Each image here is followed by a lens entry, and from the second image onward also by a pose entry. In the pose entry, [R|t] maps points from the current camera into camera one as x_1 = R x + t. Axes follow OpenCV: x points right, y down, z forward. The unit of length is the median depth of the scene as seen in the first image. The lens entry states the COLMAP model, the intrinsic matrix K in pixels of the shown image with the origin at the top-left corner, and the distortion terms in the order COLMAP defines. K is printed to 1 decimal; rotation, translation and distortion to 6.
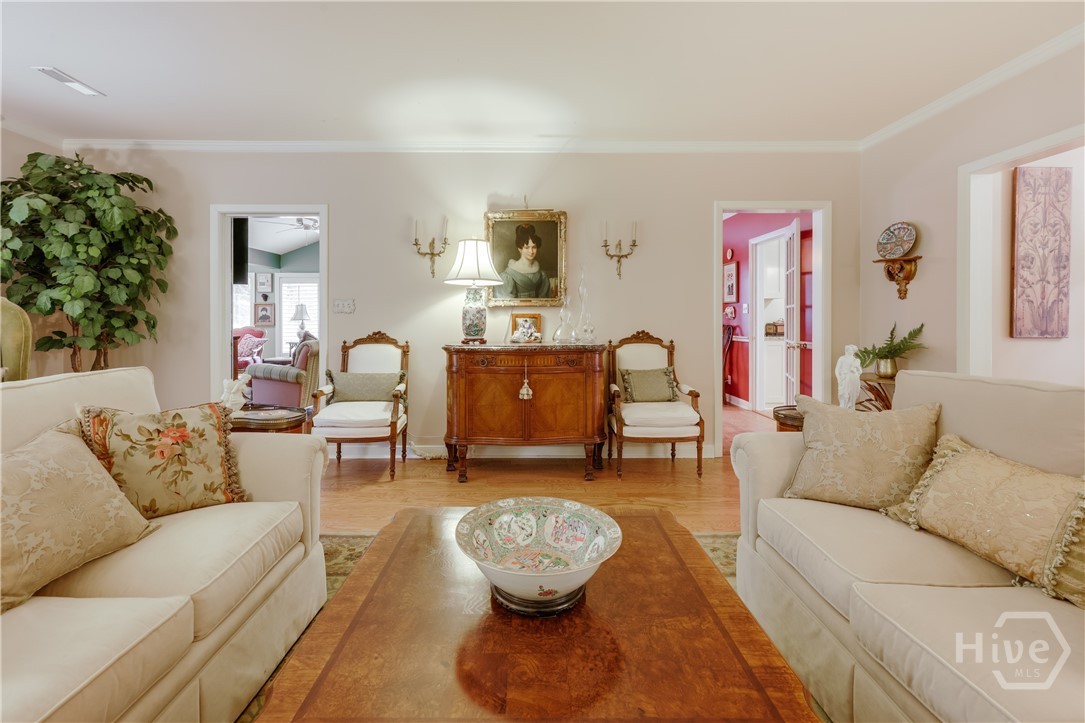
lens RADIAL K [[472.3, 0, 521.2], [0, 472.3, 316.2], [0, 0, 1]] dist [0.001688, 0.000594]
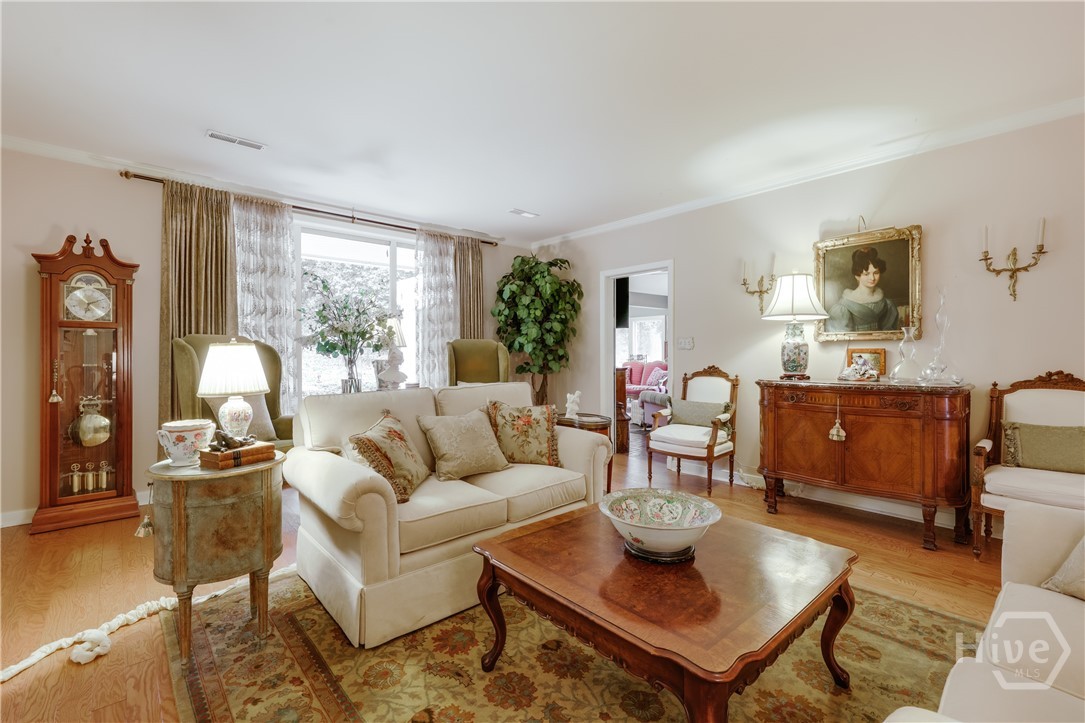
lens RADIAL K [[472.3, 0, 528.8], [0, 472.3, 354.3], [0, 0, 1]] dist [0.001688, 0.000594]
pose [[0.649018, -0.000817, -0.760773, 0.280098], [0.004531, 0.999986, 0.002792, -0.000029], [0.760760, -0.005259, 0.649012, -0.060540]]
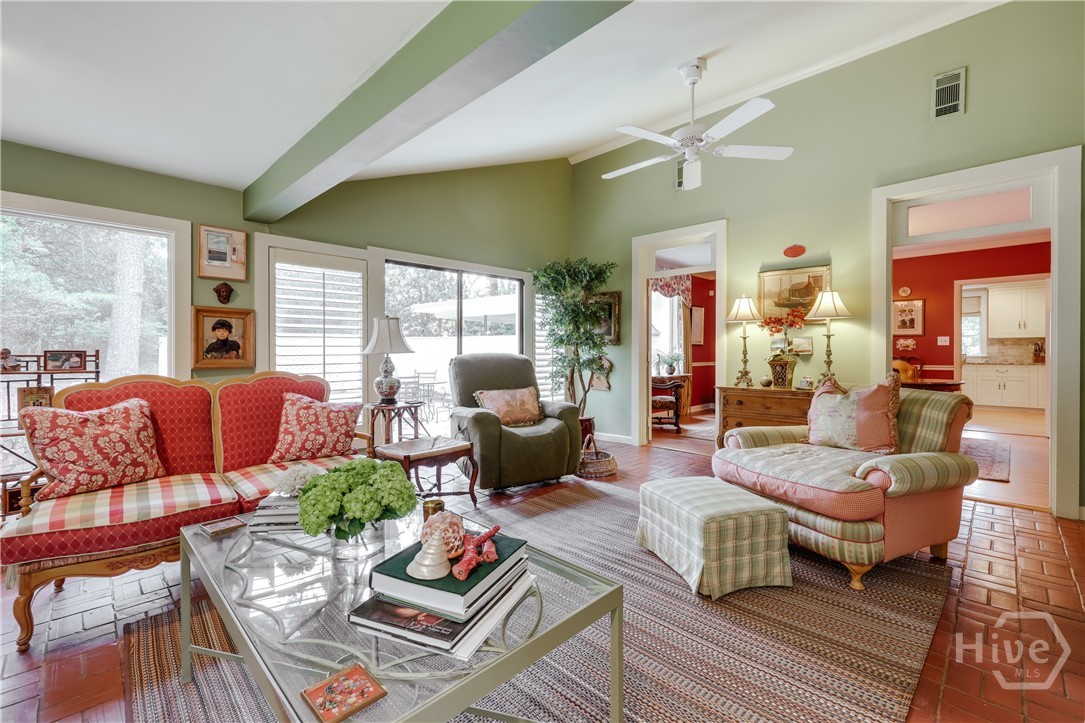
lens RADIAL K [[472.3, 0, 544.5], [0, 472.3, 357.7], [0, 0, 1]] dist [0.001688, 0.000594]
pose [[0.697234, -0.009387, 0.716783, -1.601156], [-0.000671, 0.999905, 0.013747, 0.014811], [-0.716844, -0.010066, 0.697161, 1.409743]]
